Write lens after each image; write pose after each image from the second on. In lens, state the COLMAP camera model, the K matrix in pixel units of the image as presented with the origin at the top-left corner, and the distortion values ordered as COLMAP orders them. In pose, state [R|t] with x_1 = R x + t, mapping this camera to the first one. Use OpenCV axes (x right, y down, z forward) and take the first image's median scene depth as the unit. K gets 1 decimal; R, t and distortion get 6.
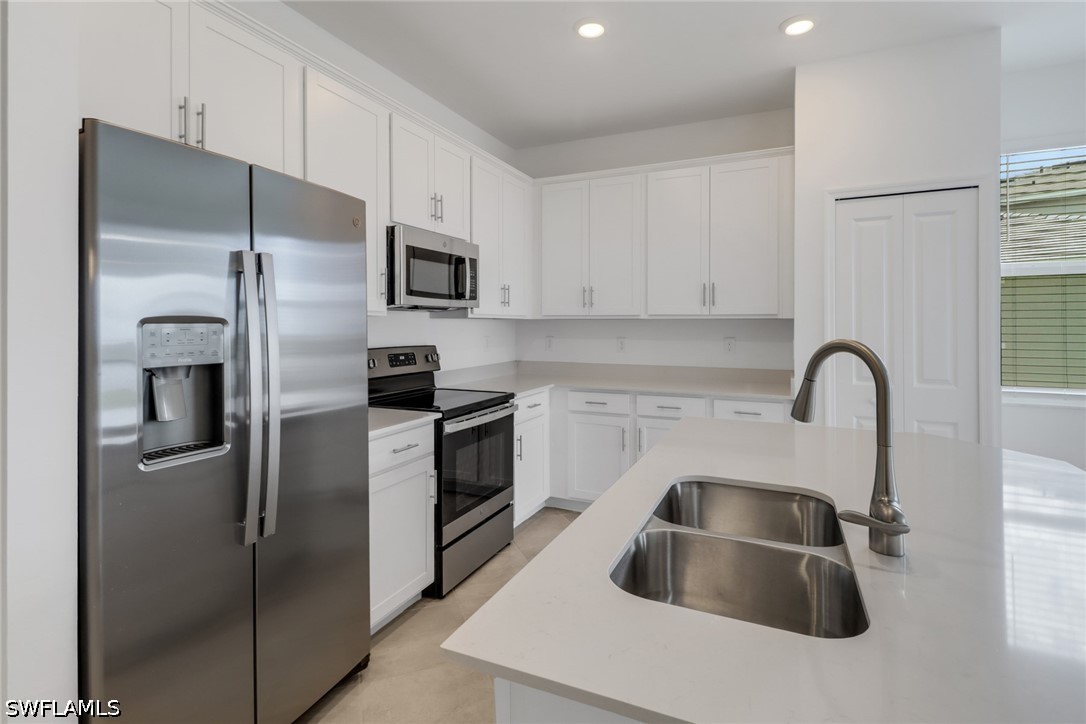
lens RADIAL K [[546.6, 0, 519.8], [0, 546.6, 323.1], [0, 0, 1]] dist [0.001514, -0.019972]
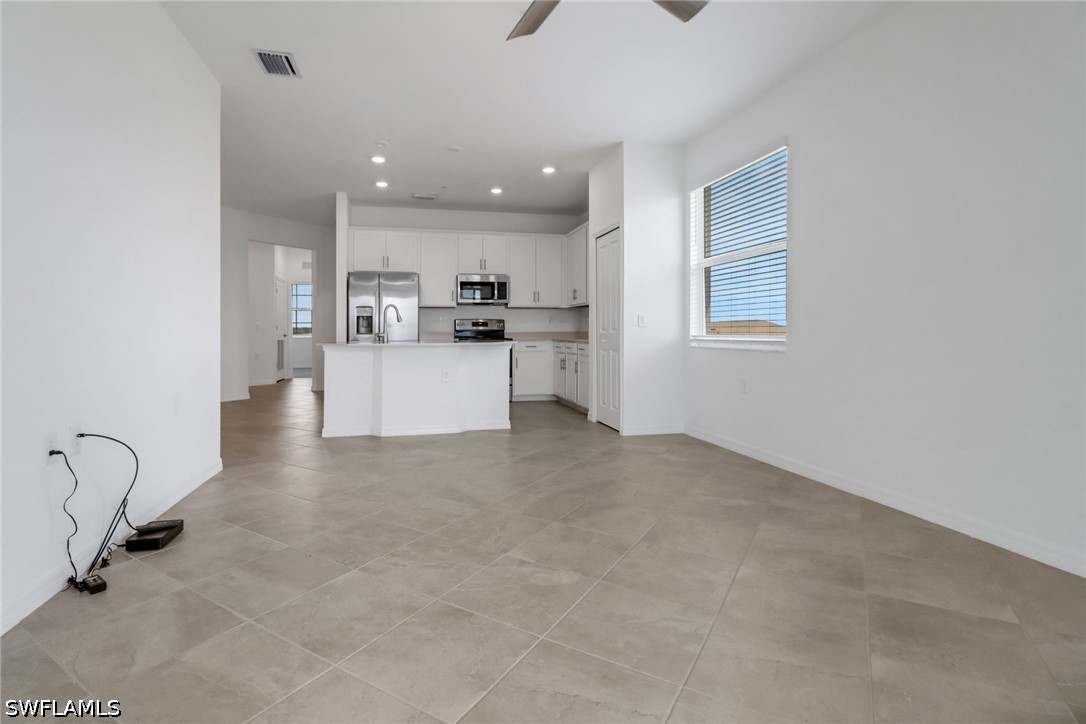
lens RADIAL K [[546.6, 0, 519.8], [0, 546.6, 323.1], [0, 0, 1]] dist [0.001514, -0.019972]
pose [[0.608890, 0.001048, -0.793254, 1.941707], [-0.005842, 0.999978, -0.003163, 0.070203], [0.793233, 0.006560, 0.608883, -0.406151]]
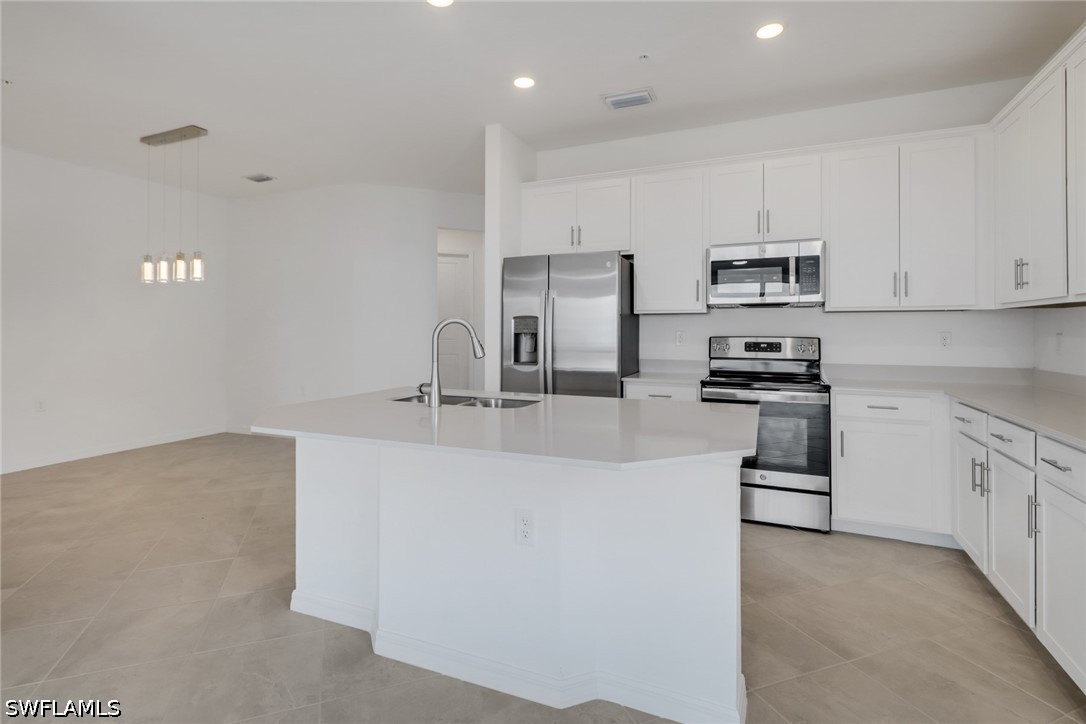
lens RADIAL K [[546.6, 0, 519.8], [0, 546.6, 323.1], [0, 0, 1]] dist [0.001514, -0.019972]
pose [[0.019892, -0.002160, -0.999800, 1.016237], [0.000003, 0.999998, -0.002160, 0.015905], [0.999802, 0.000040, 0.019892, 0.440938]]
